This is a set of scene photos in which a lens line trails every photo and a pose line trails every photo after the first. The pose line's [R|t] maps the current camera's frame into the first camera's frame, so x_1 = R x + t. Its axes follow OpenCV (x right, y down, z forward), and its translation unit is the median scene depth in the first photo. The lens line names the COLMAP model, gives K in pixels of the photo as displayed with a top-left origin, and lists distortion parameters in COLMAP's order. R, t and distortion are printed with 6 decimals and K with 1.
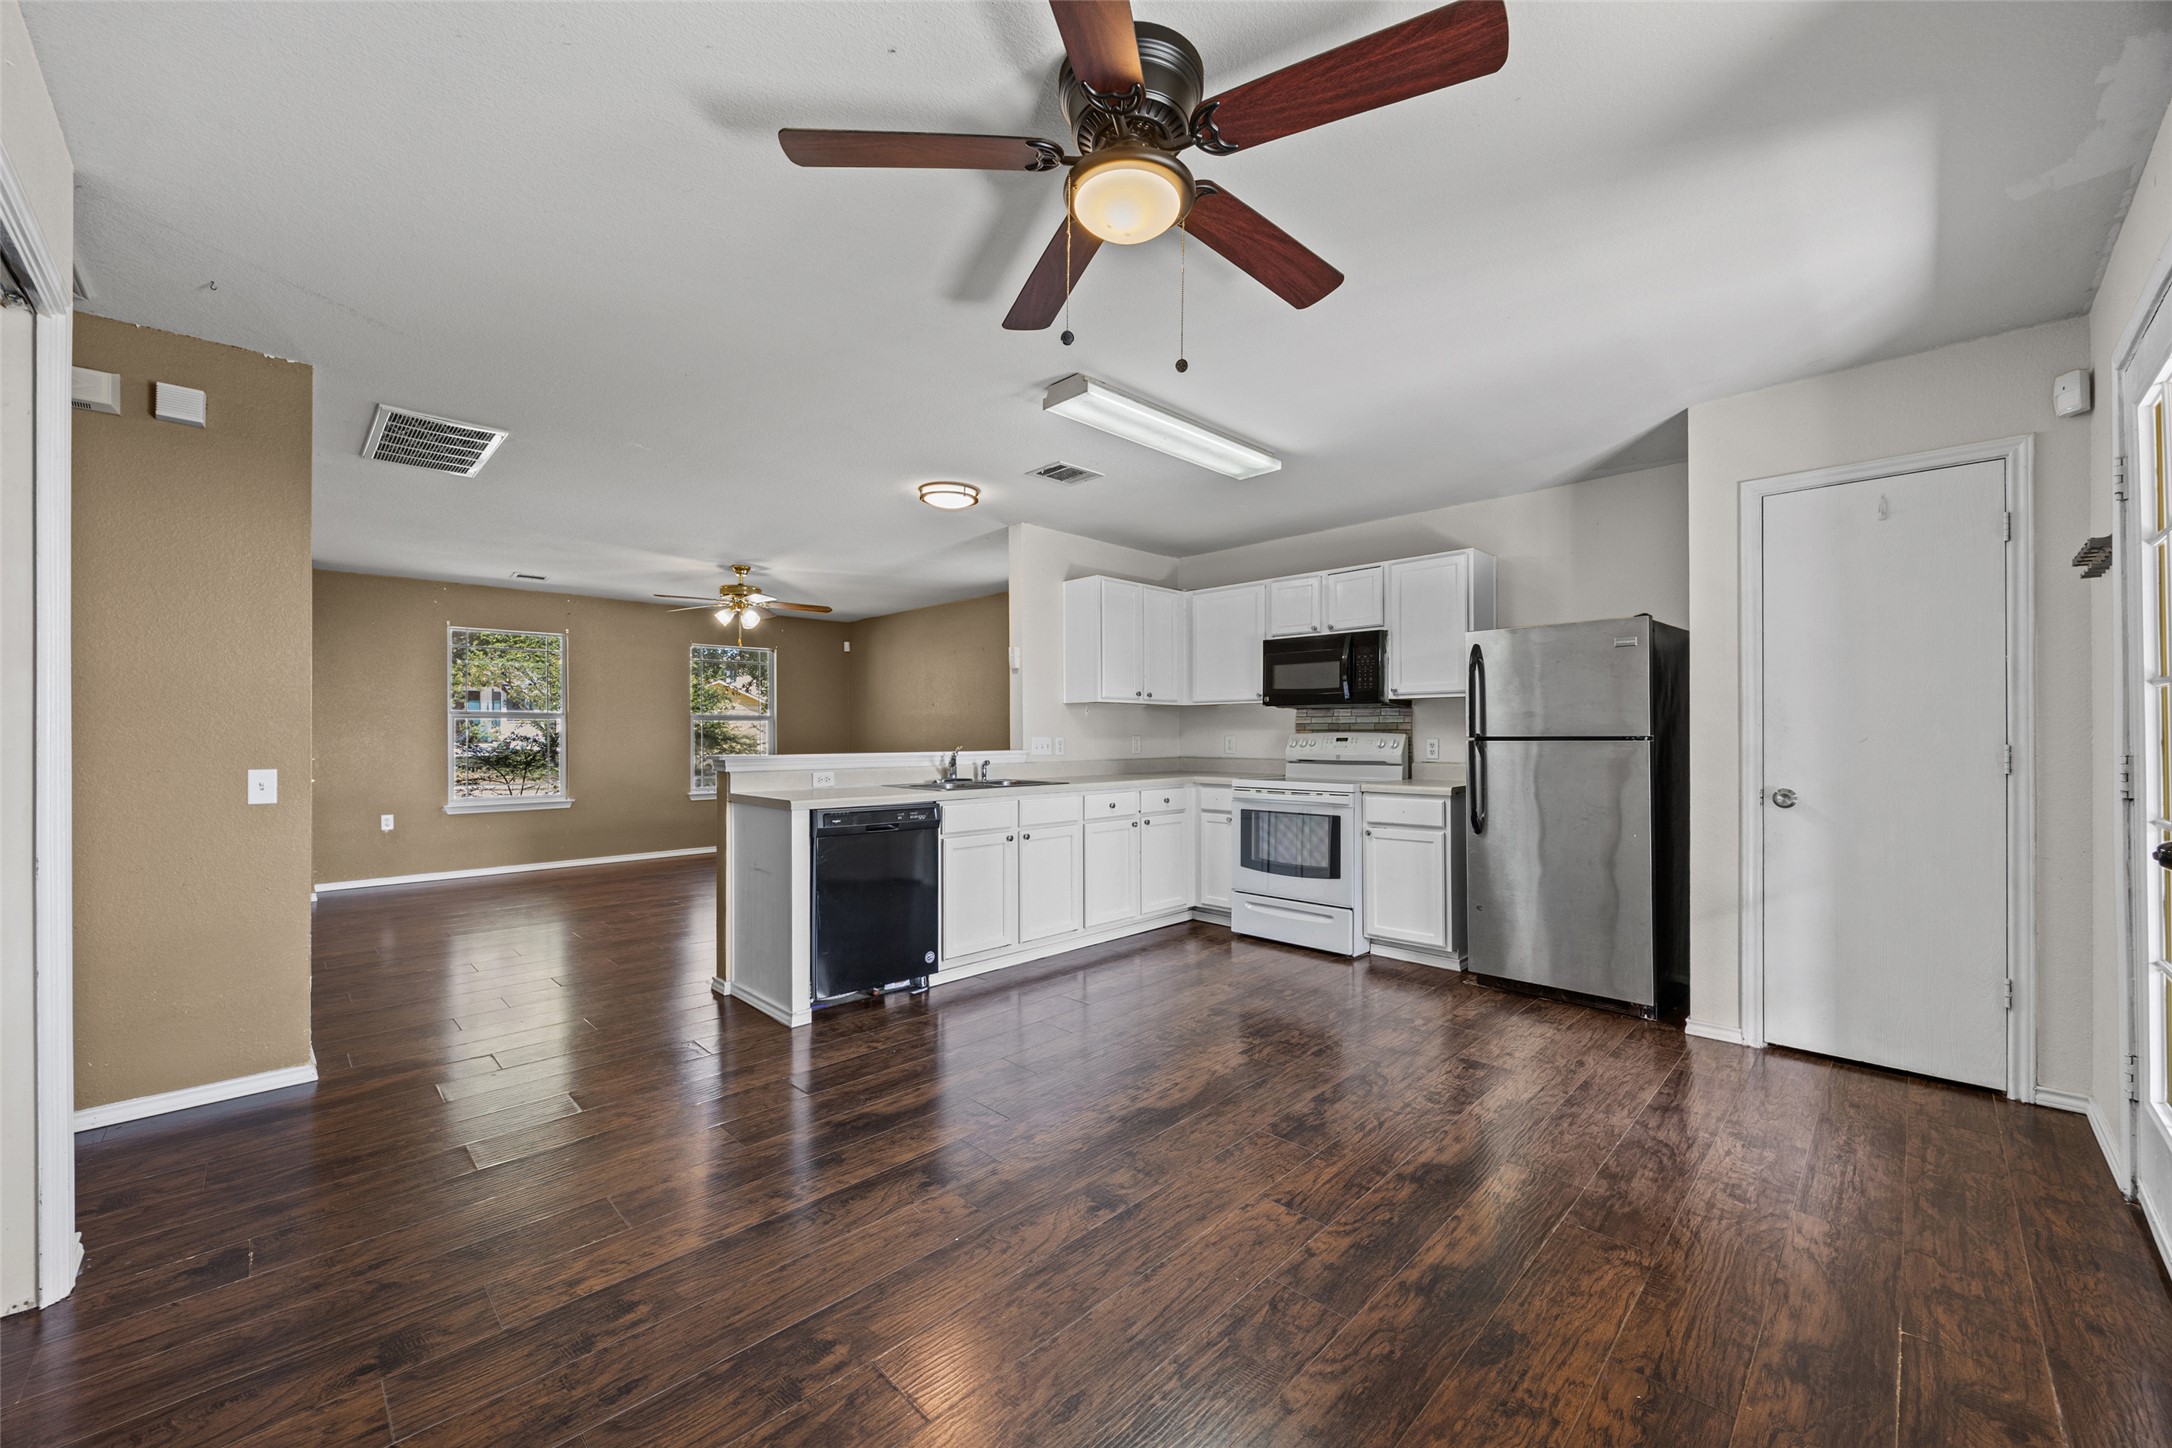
lens RADIAL K [[845.3, 0, 1098.9], [0, 845.3, 736.4], [0, 0, 1]] dist [0.001319, 0.001366]
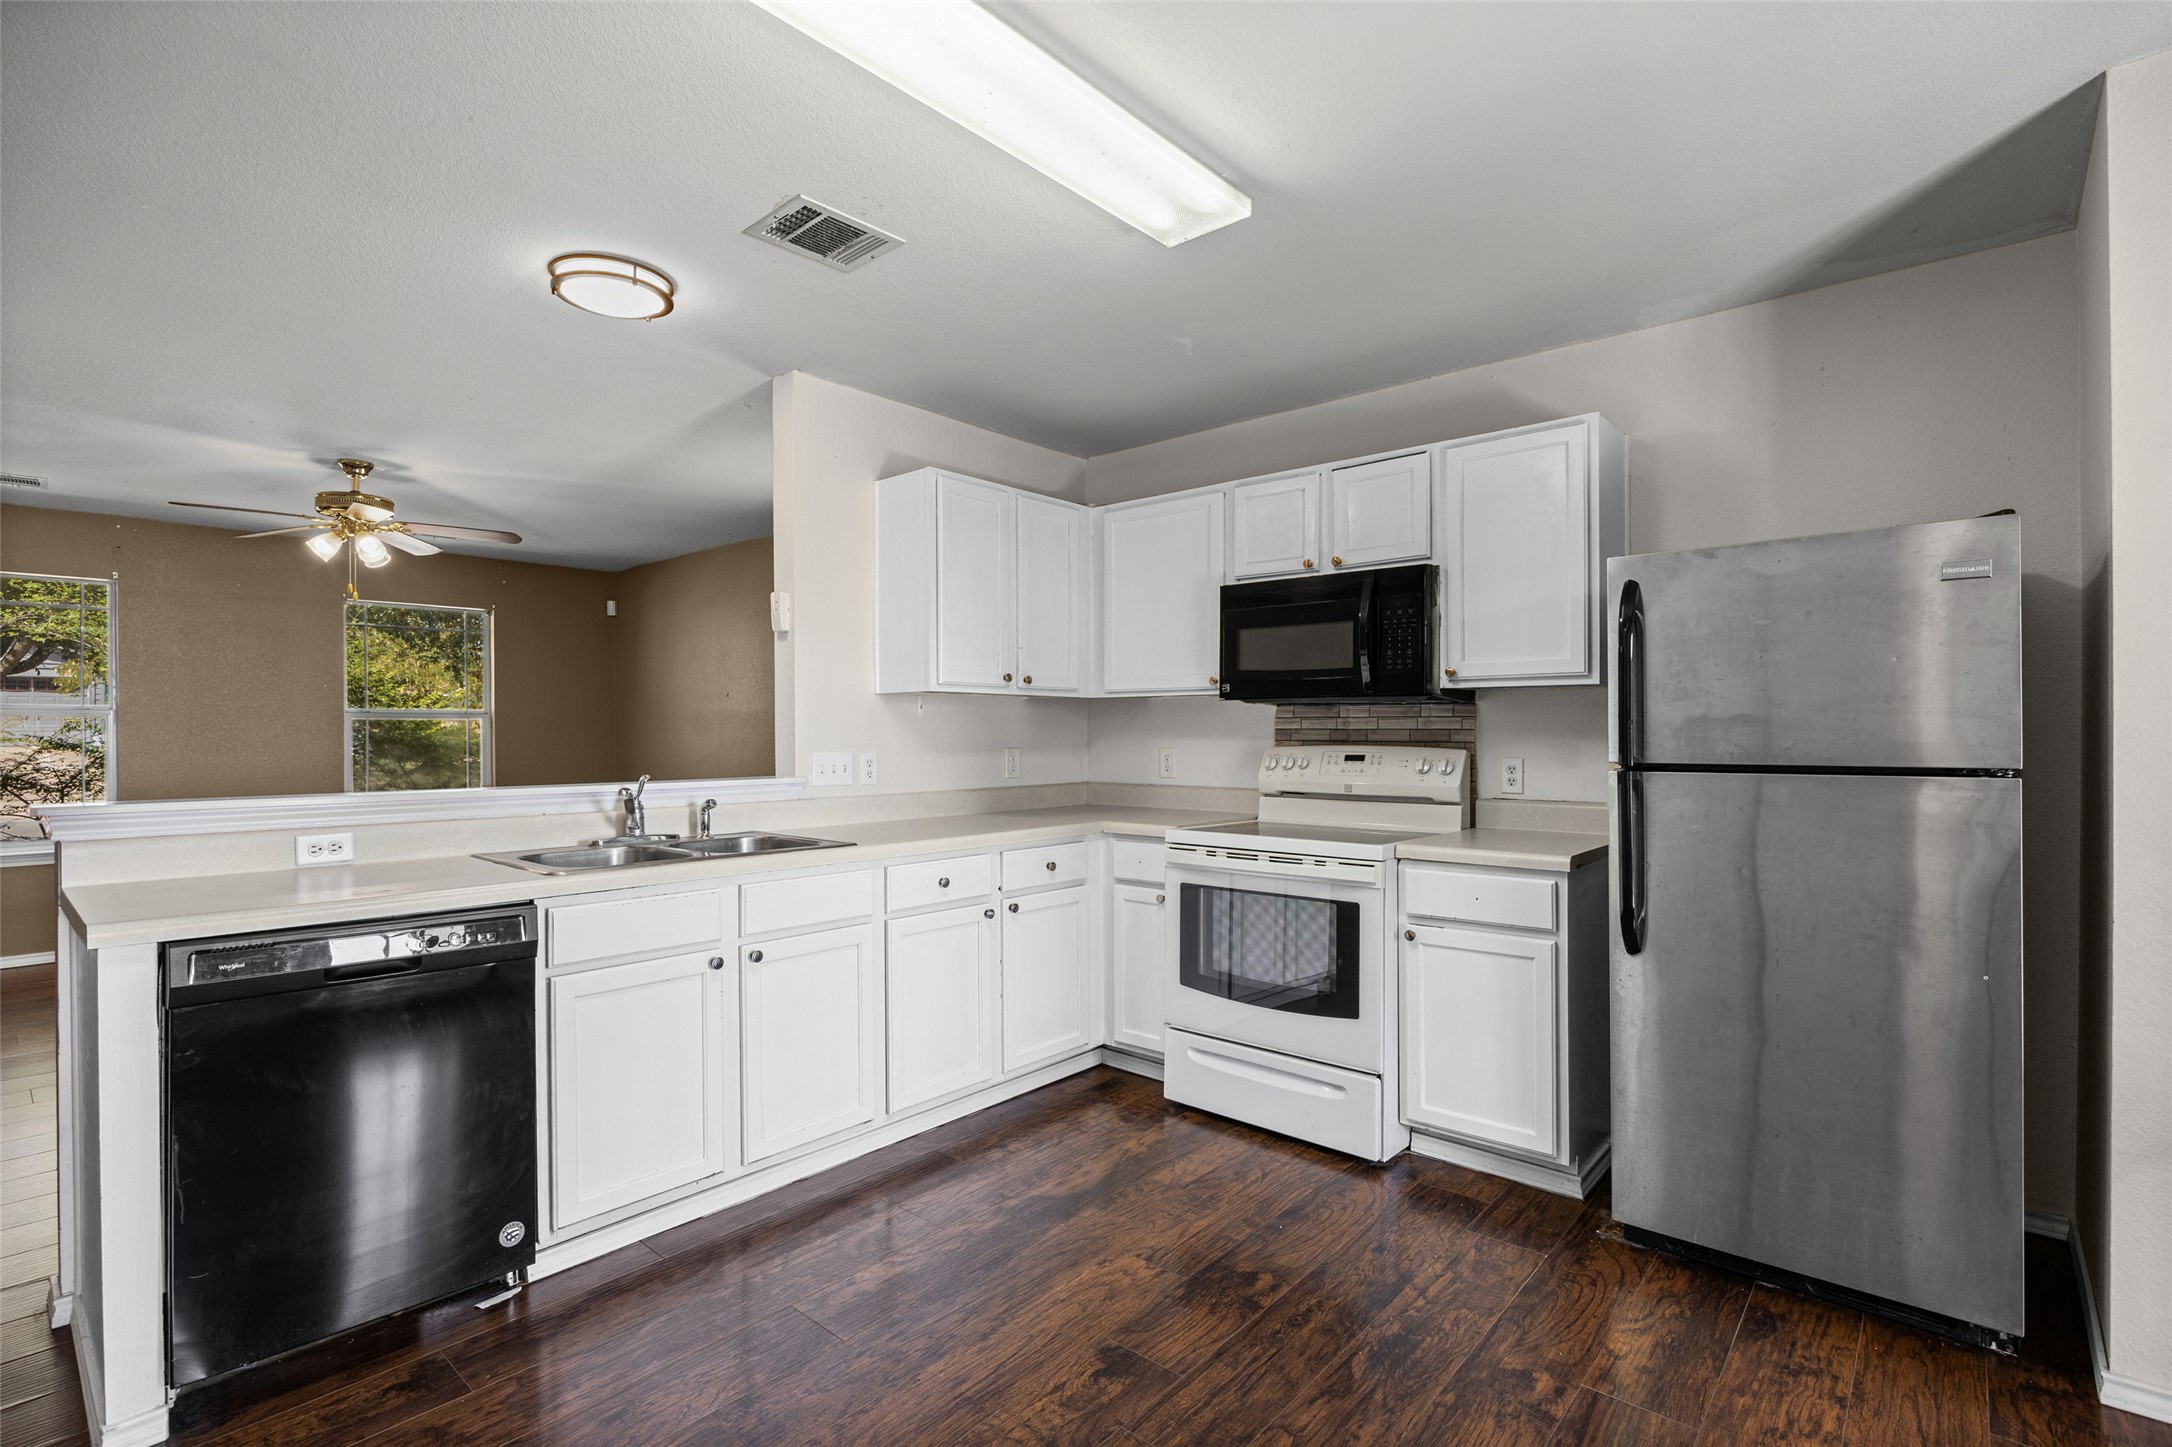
lens RADIAL K [[1017.7, 0, 1100.0], [0, 1017.7, 733.5], [0, 0, 1]] dist [-0.006308, -0.002773]
pose [[0.997993, 0.000964, 0.063321, 0.074622], [-0.000999, 0.999999, 0.000510, -0.014356], [-0.063321, -0.000573, 0.997993, 0.341443]]
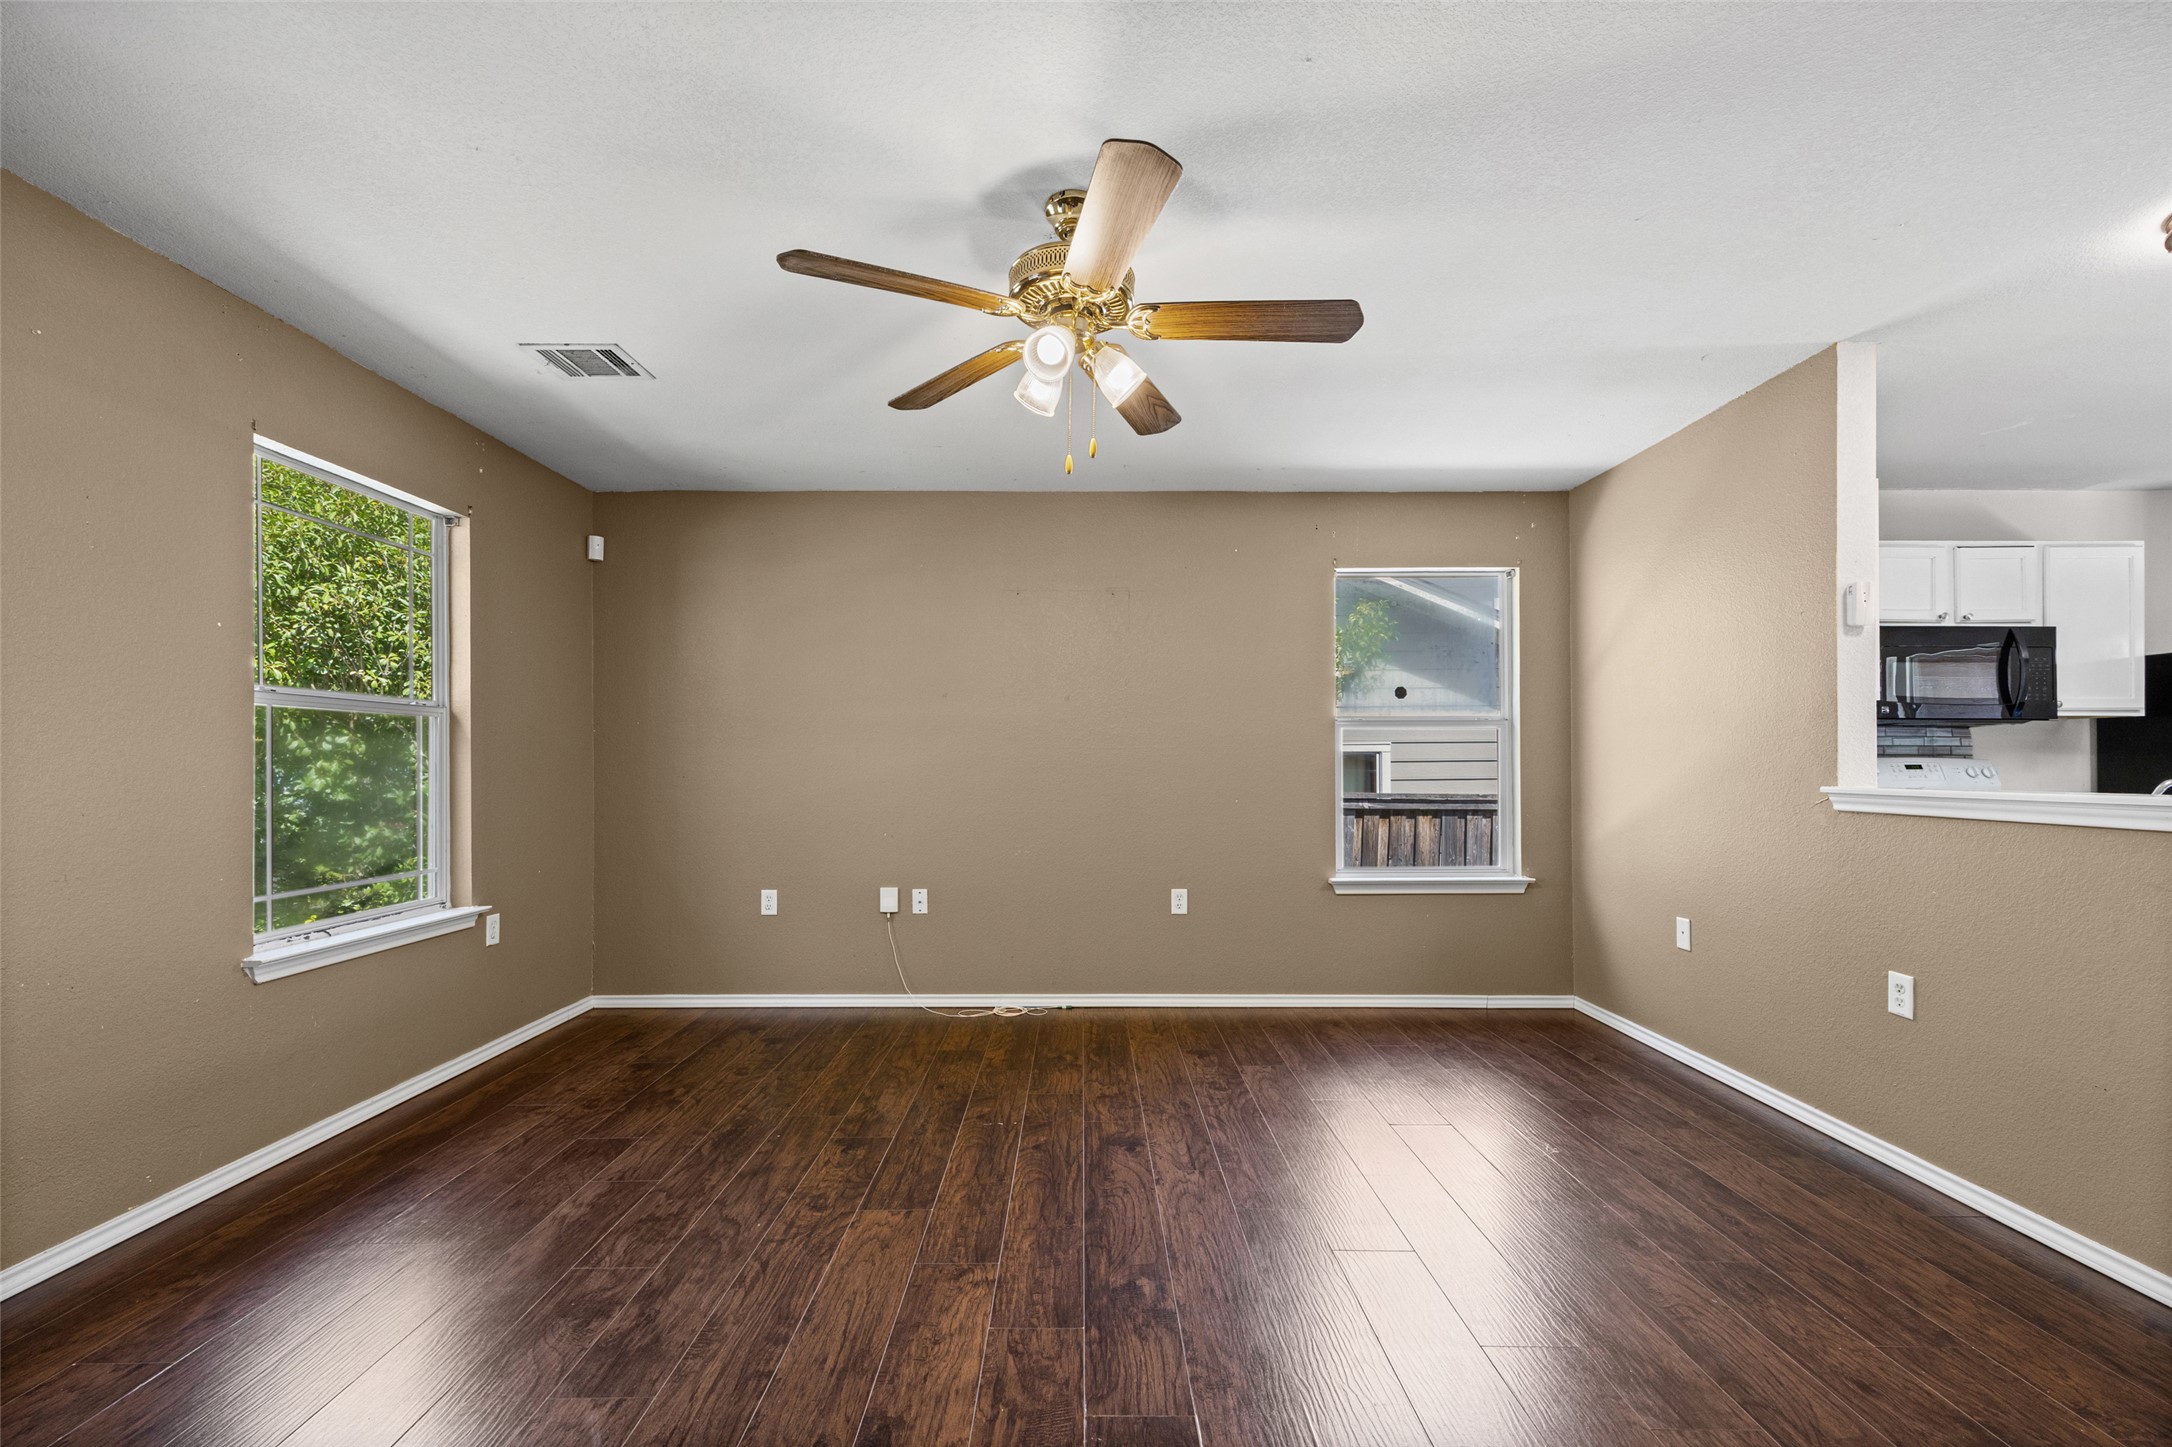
lens RADIAL K [[892.9, 0, 1090.6], [0, 892.9, 750.0], [0, 0, 1]] dist [0.009643, 0.000349]
pose [[0.708163, 0.015227, 0.705885, -0.877119], [-0.000974, 0.999788, -0.020589, 0.006395], [-0.706049, 0.013893, 0.708027, 1.031097]]
